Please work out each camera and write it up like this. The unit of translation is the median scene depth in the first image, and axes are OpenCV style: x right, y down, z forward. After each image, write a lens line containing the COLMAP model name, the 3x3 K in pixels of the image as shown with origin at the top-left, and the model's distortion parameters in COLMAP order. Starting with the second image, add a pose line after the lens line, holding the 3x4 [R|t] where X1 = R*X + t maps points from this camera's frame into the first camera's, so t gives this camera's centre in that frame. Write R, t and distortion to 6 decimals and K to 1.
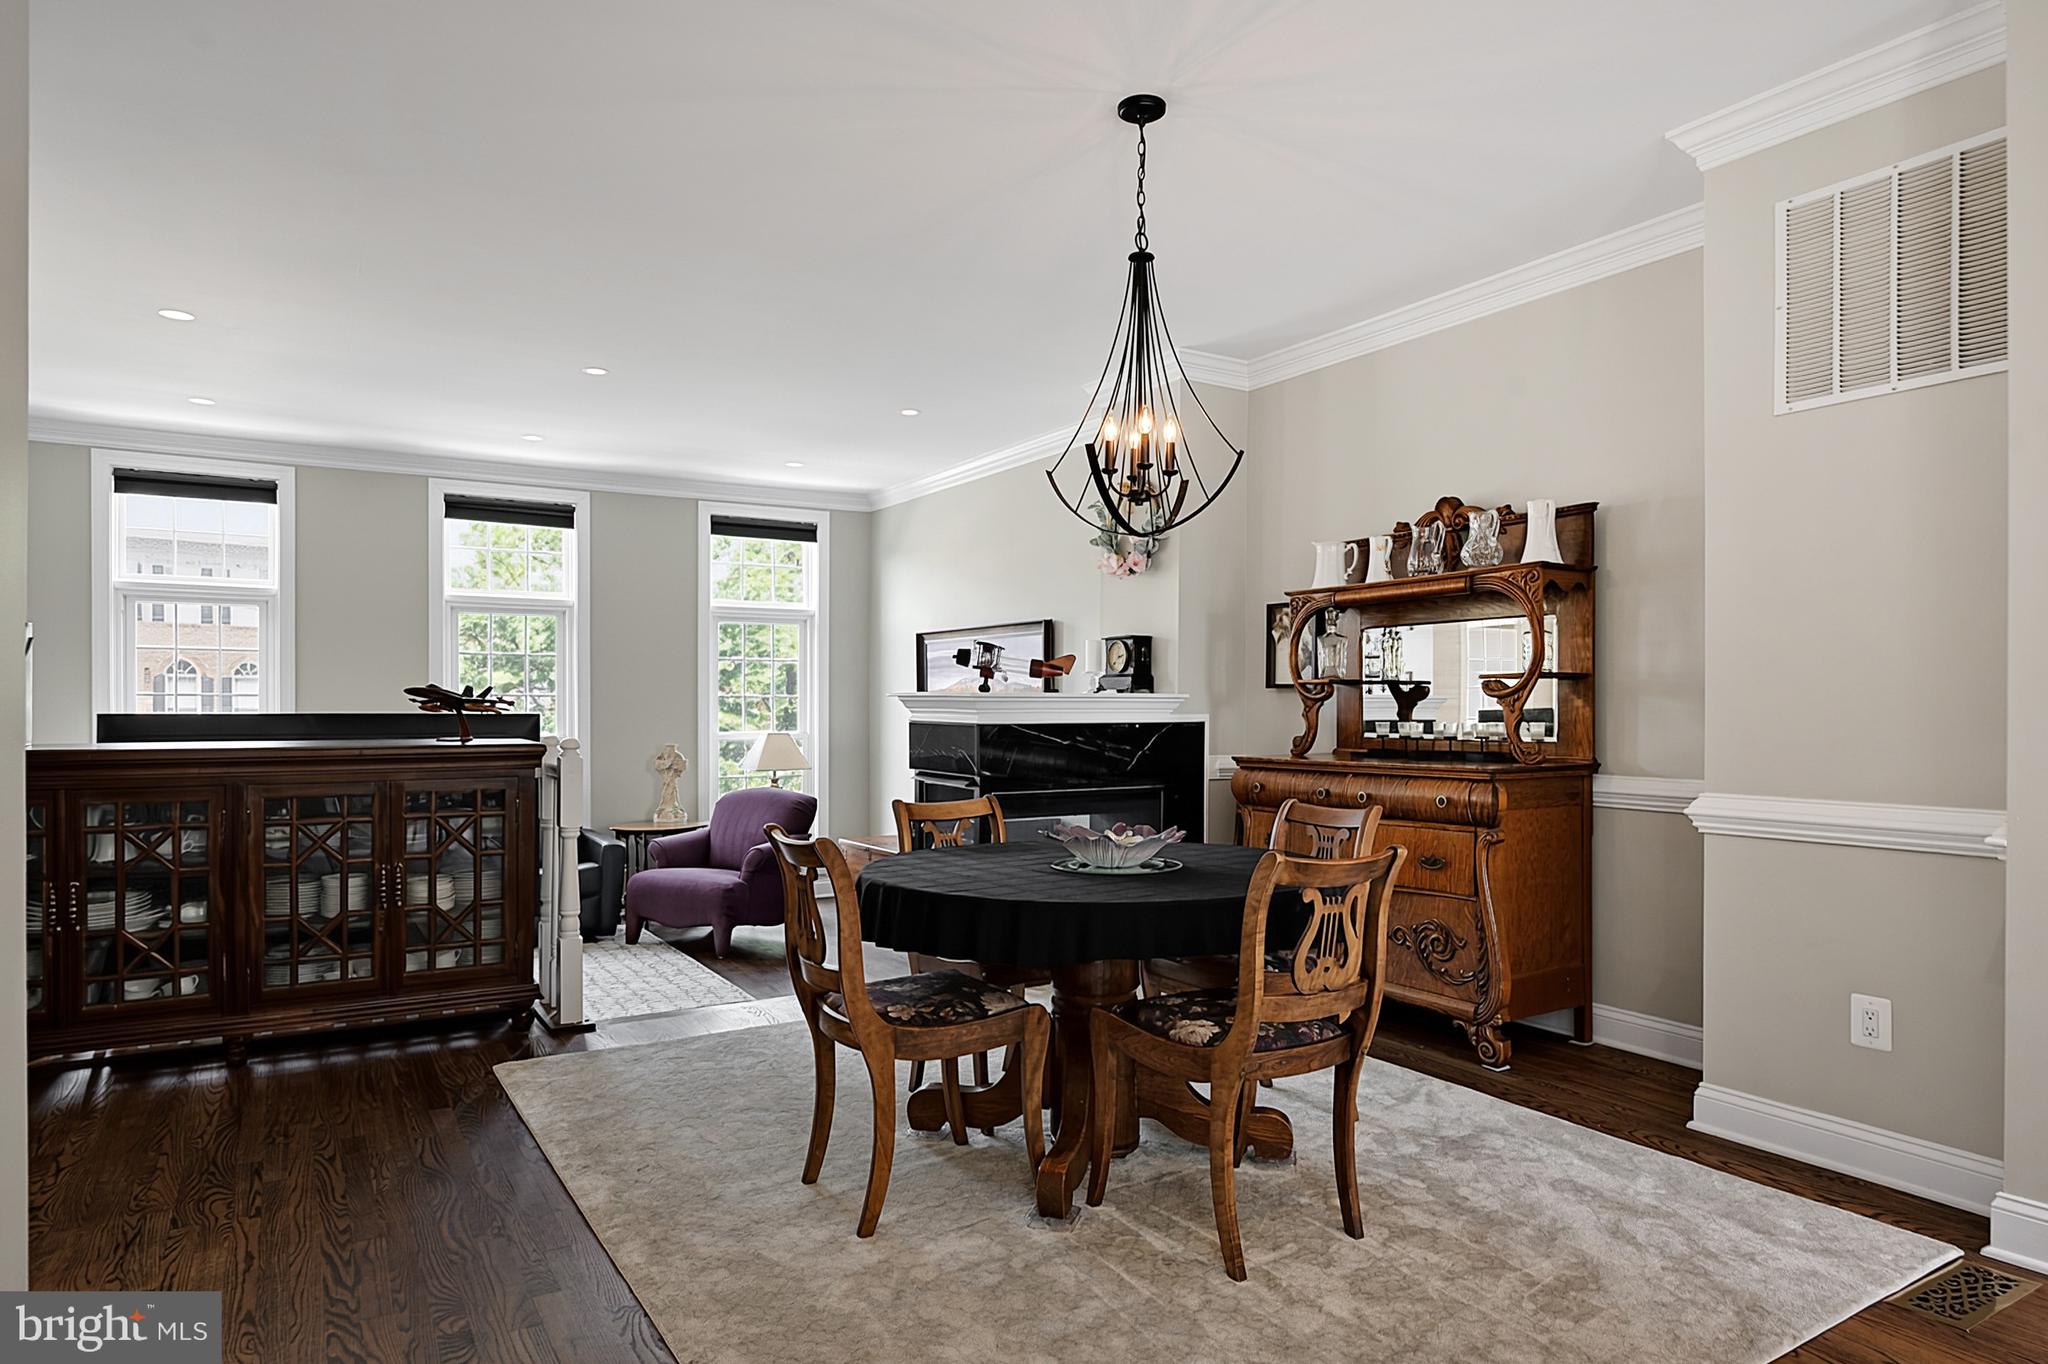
lens RADIAL K [[1220.6, 0, 1028.6], [0, 1220.6, 705.1], [0, 0, 1]] dist [0.000479, -0.000588]
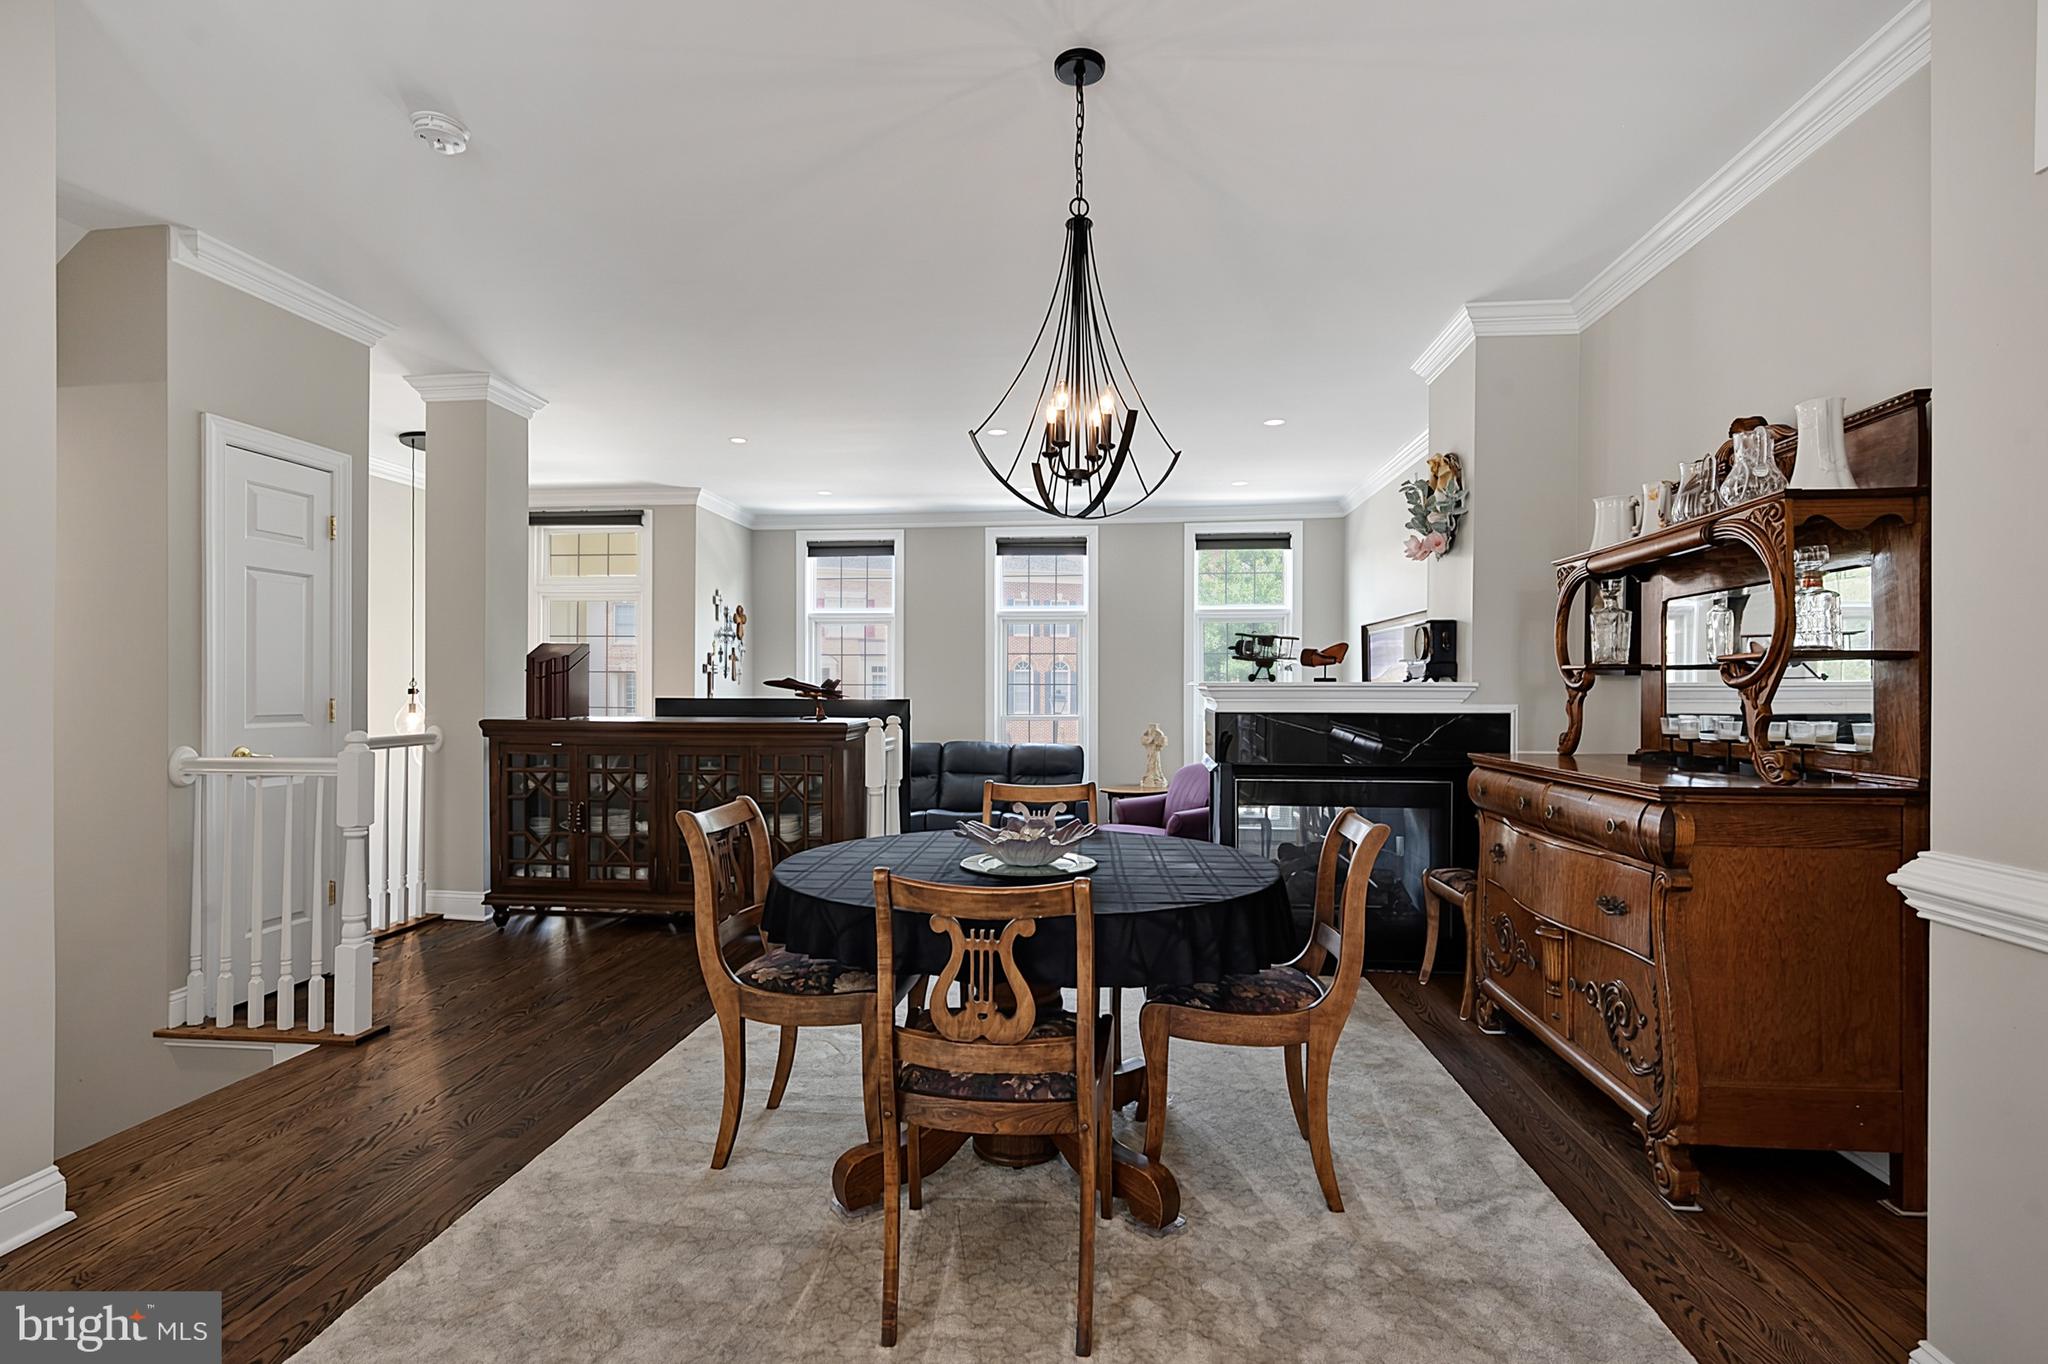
lens RADIAL K [[972.2, 0, 1021.1], [0, 972.2, 687.2], [0, 0, 1]] dist [-0.001010, -0.000108]
pose [[0.789408, -0.000029, -0.613869, 0.421029], [-0.001778, 0.999996, -0.002334, -0.004637], [0.613867, 0.002934, 0.789404, 0.305712]]
